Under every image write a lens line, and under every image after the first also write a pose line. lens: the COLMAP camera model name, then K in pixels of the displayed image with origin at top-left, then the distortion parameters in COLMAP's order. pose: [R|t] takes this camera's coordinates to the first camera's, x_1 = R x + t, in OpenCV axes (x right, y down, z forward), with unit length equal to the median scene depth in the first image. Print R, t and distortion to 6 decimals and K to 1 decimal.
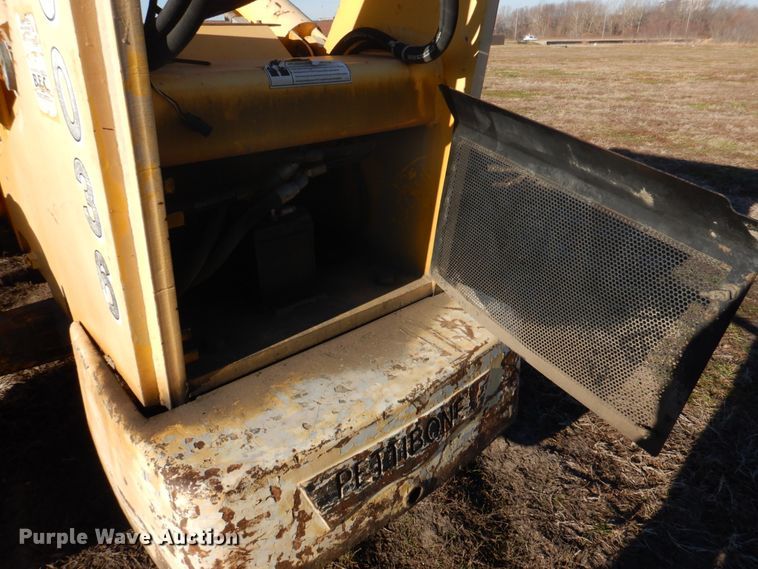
lens RADIAL K [[537.4, 0, 371.2], [0, 537.4, 281.9], [0, 0, 1]] dist [0.013266, -0.001725]
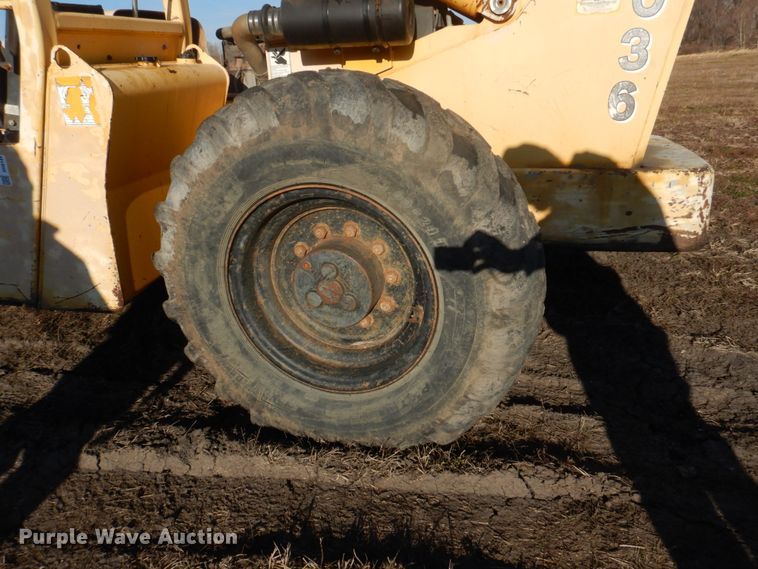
lens RADIAL K [[537.4, 0, 381.9], [0, 537.4, 281.5], [0, 0, 1]] dist [0.013266, -0.001725]
pose [[0.801783, -0.252263, 0.541763, -2.201455], [0.286647, 0.957789, 0.021754, 0.312064], [-0.524383, 0.137853, 0.840249, -0.076390]]
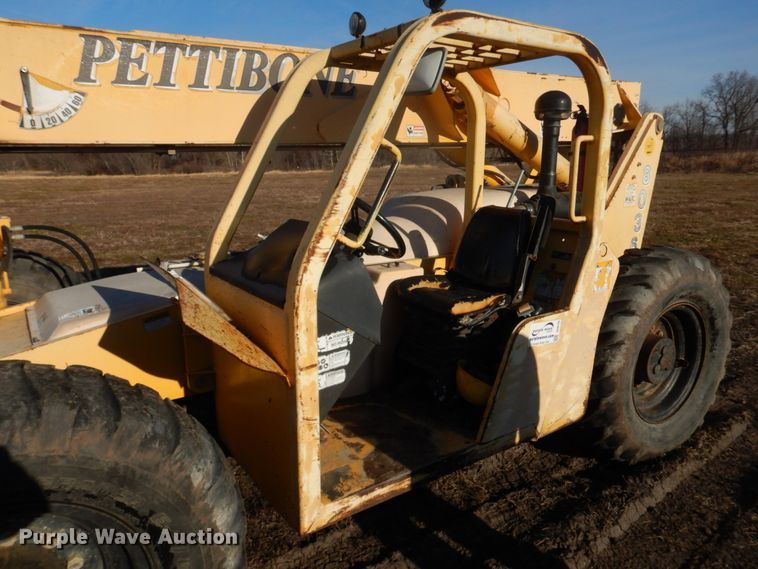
lens RADIAL K [[537.4, 0, 390.2], [0, 537.4, 284.2], [0, 0, 1]] dist [0.013266, -0.001725]
pose [[0.087545, -0.211817, 0.973380, -4.165815], [0.416834, 0.895264, 0.157328, -1.008937], [-0.904757, 0.391965, 0.166669, 1.894018]]
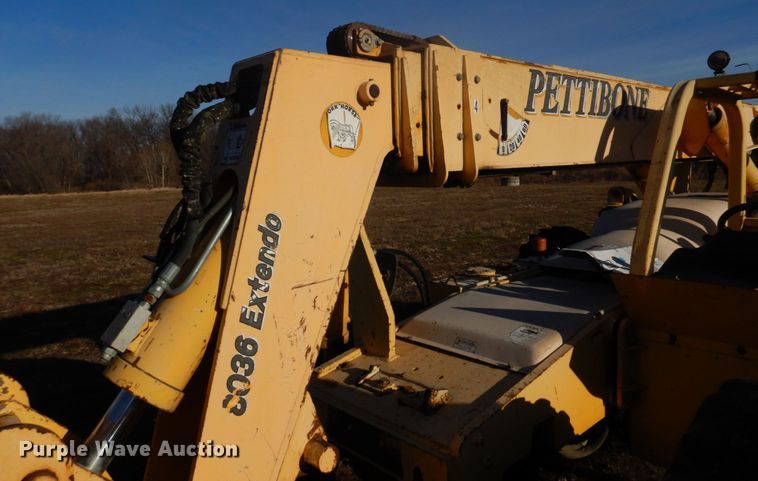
lens RADIAL K [[534.0, 0, 381.9], [0, 534.0, 194.8], [0, 0, 1]] dist [0.019980, -0.000892]
pose [[-0.050269, -0.027623, 0.998354, -4.245726], [0.434550, 0.899433, 0.046767, -1.819437], [-0.899244, 0.436186, -0.033210, 3.553914]]
